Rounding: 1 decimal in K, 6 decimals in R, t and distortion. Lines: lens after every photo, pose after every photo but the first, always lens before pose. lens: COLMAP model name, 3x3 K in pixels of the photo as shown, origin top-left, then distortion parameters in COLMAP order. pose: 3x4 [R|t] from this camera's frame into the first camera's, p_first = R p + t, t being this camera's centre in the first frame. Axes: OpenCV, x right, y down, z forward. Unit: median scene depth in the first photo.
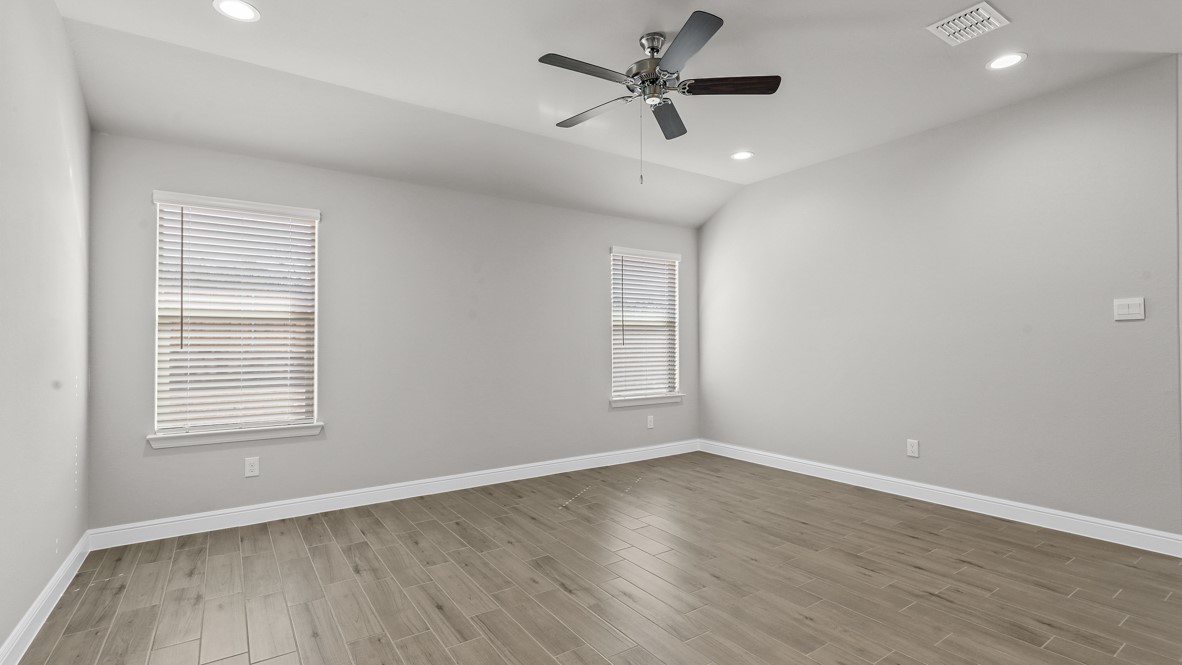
lens RADIAL K [[538.2, 0, 587.1], [0, 538.2, 345.1], [0, 0, 1]] dist [0.001437, -0.000215]
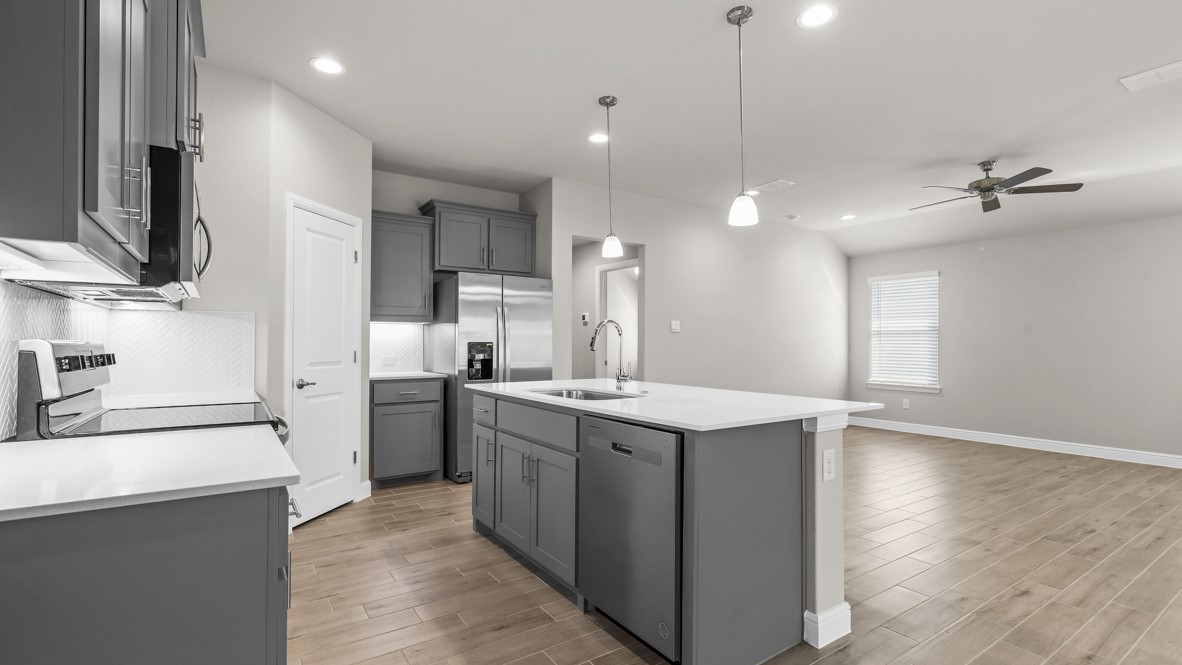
lens RADIAL K [[538.2, 0, 590.6], [0, 538.2, 337.6], [0, 0, 1]] dist [0.001437, -0.000215]
pose [[-0.003339, -0.005604, -0.999979, 1.730465], [-0.008742, 0.999946, -0.005575, -0.002926], [0.999956, 0.008723, -0.003388, -0.222561]]
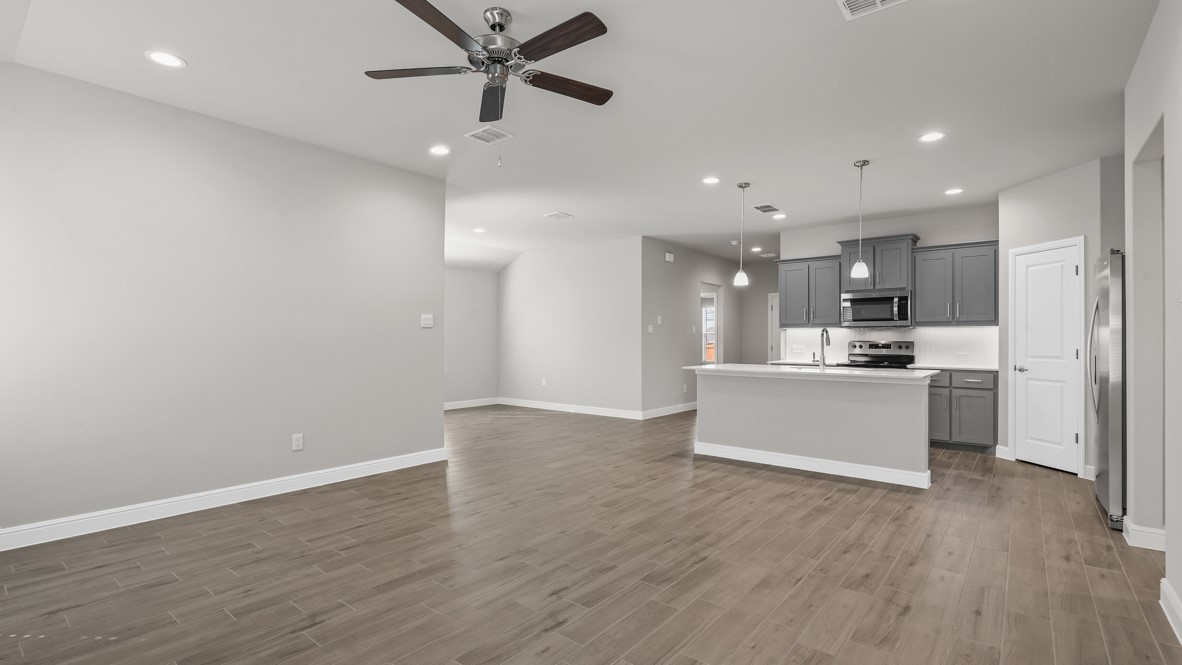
lens RADIAL K [[538.2, 0, 592.9], [0, 538.2, 336.1], [0, 0, 1]] dist [0.001437, -0.000215]
pose [[-0.295359, 0.011124, 0.955321, -0.786456], [0.004359, 0.999937, -0.010296, -0.000467], [-0.955376, 0.001123, -0.295389, 1.068821]]
